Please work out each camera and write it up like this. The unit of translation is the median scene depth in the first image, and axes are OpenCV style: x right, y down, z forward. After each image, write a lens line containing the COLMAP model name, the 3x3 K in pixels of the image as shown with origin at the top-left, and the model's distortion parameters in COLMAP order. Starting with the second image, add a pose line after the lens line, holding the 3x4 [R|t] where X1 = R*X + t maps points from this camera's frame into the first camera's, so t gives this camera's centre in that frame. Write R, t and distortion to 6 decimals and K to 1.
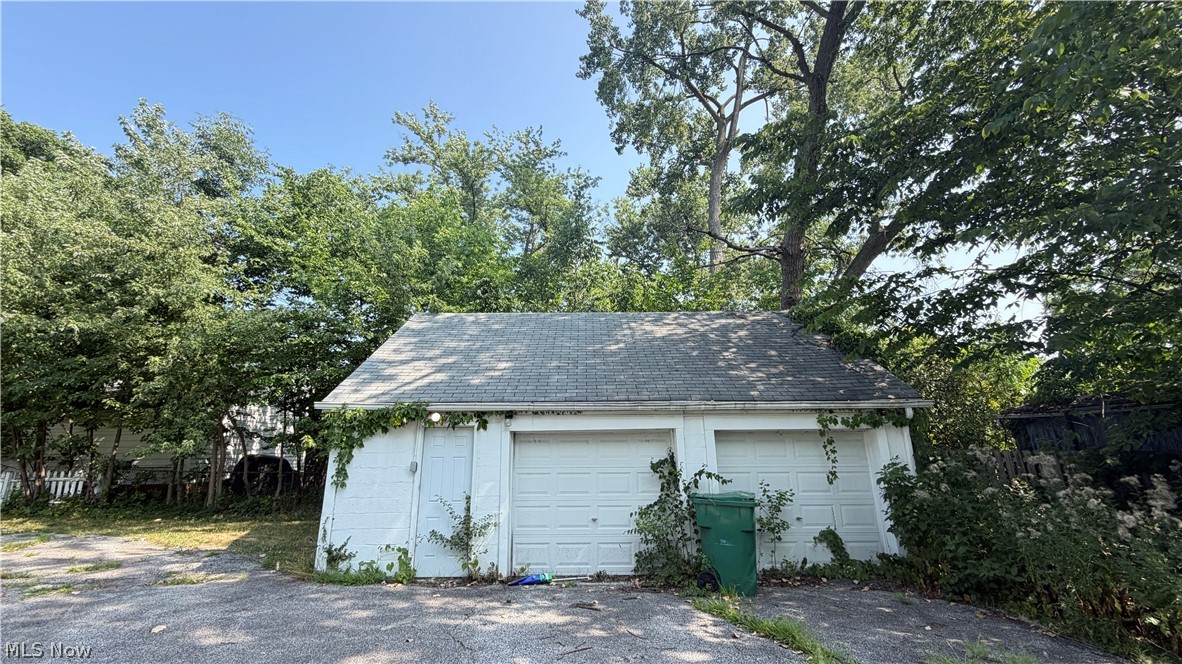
lens RADIAL K [[470.7, 0, 587.6], [0, 470.7, 330.6], [0, 0, 1]] dist [0.001360, 0.000326]
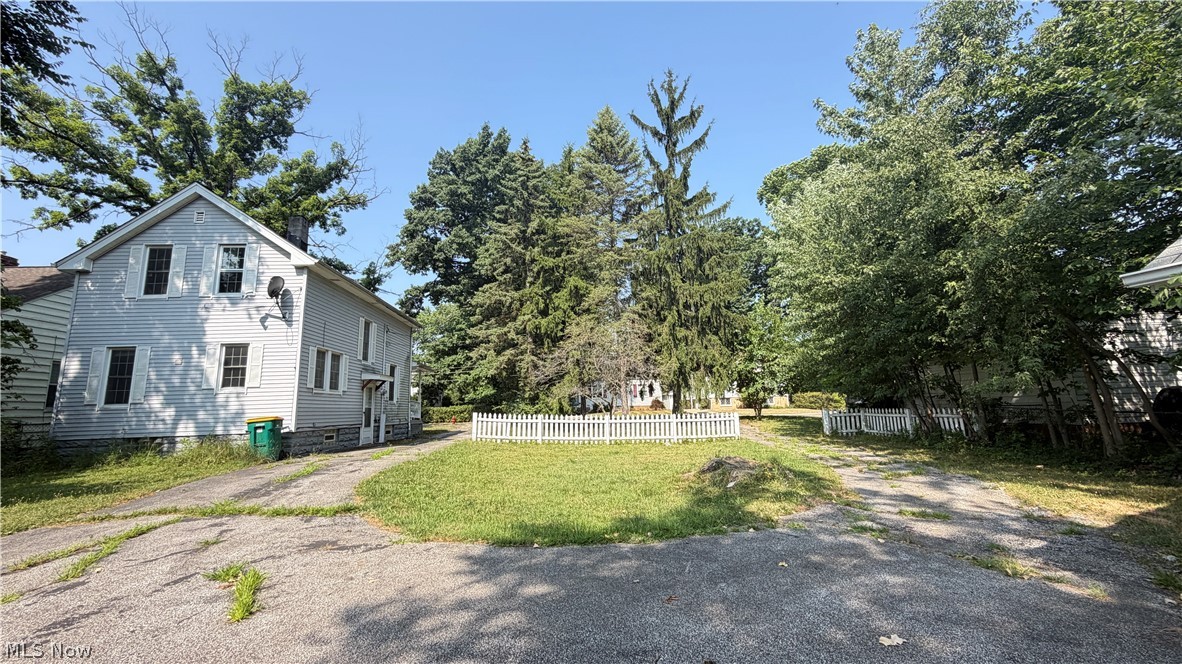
lens RADIAL K [[470.7, 0, 587.6], [0, 470.7, 330.6], [0, 0, 1]] dist [0.001360, 0.000326]
pose [[0.035898, -0.157164, -0.986920, -0.084602], [0.276883, 0.950460, -0.141287, 0.072976], [0.960233, -0.268189, 0.077636, 0.240782]]
